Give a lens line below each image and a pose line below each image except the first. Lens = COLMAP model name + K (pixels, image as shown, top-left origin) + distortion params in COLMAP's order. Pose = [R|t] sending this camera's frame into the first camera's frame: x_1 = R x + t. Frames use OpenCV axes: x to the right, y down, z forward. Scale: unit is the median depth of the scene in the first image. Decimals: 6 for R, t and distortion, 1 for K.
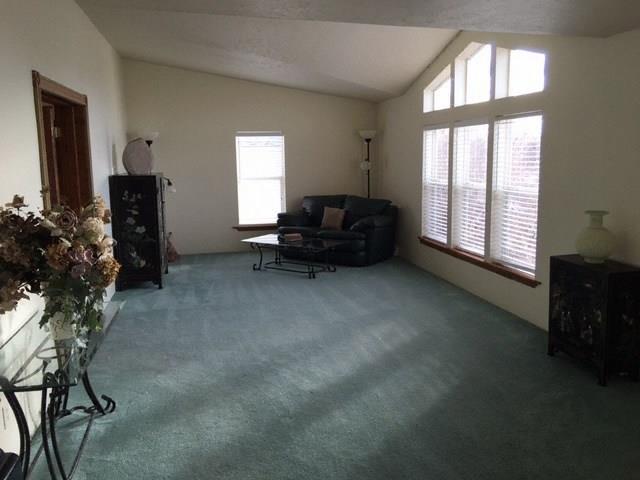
lens RADIAL K [[540.0, 0, 326.1], [0, 540.0, 236.9], [0, 0, 1]] dist [0.063281, -0.103204]
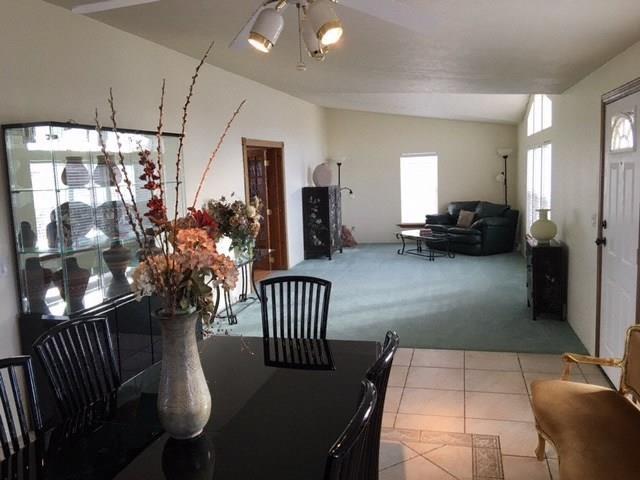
lens RADIAL K [[540.0, 0, 318.9], [0, 540.0, 240.1], [0, 0, 1]] dist [0.063281, -0.103204]
pose [[0.883015, 0.041173, -0.467535, 0.348342], [-0.047305, 0.998880, -0.001378, 0.037927], [0.466954, 0.023333, 0.883974, -0.341837]]
